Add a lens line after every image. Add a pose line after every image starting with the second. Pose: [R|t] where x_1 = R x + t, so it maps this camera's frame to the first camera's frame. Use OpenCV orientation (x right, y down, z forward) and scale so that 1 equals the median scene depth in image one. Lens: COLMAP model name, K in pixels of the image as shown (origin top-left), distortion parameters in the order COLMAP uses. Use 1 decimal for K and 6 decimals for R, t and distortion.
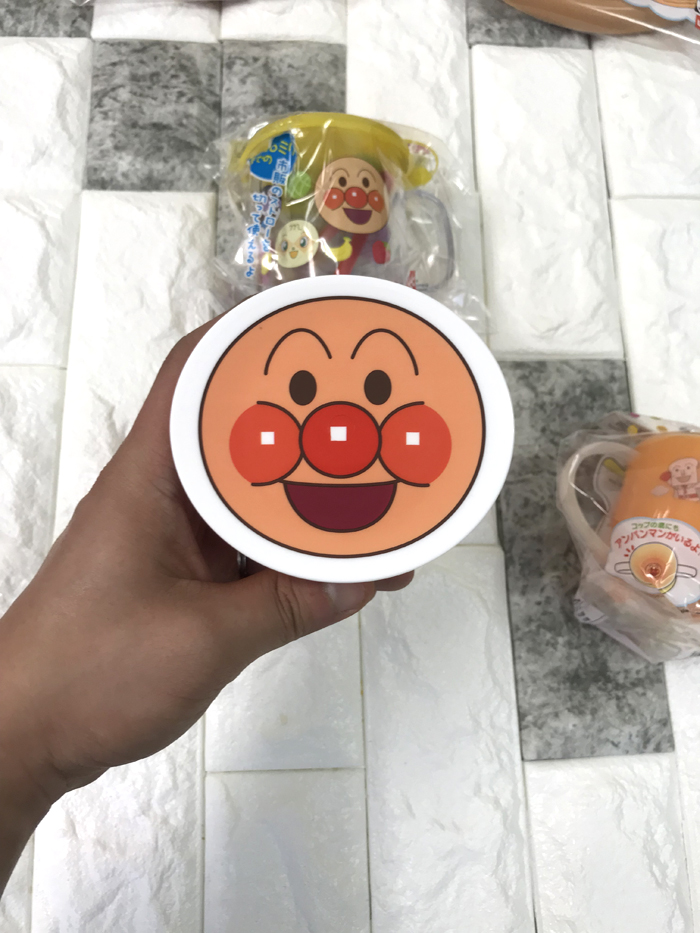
lens RADIAL K [[767.1, 0, 349.6], [0, 767.1, 470.6], [0, 0, 1]] dist [-0.017062, 0.001935]
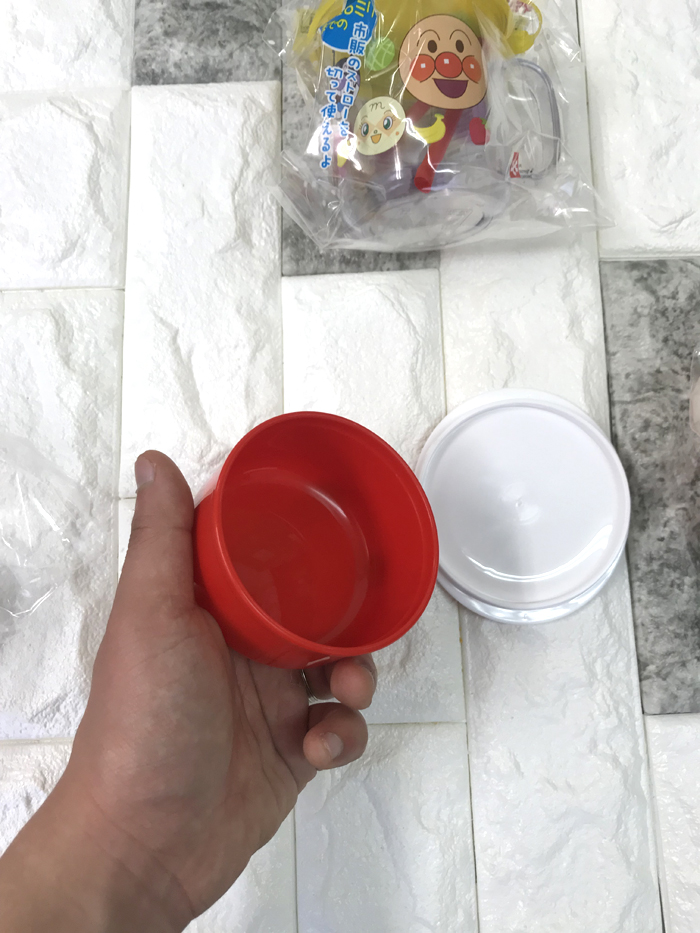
lens RADIAL K [[767.1, 0, 349.4], [0, 767.1, 464.2], [0, 0, 1]] dist [-0.017062, 0.001935]
pose [[0.996085, -0.020354, -0.086022, -0.032007], [0.027700, 0.995989, 0.085080, 0.003240], [0.083945, -0.087129, 0.992654, 0.108515]]
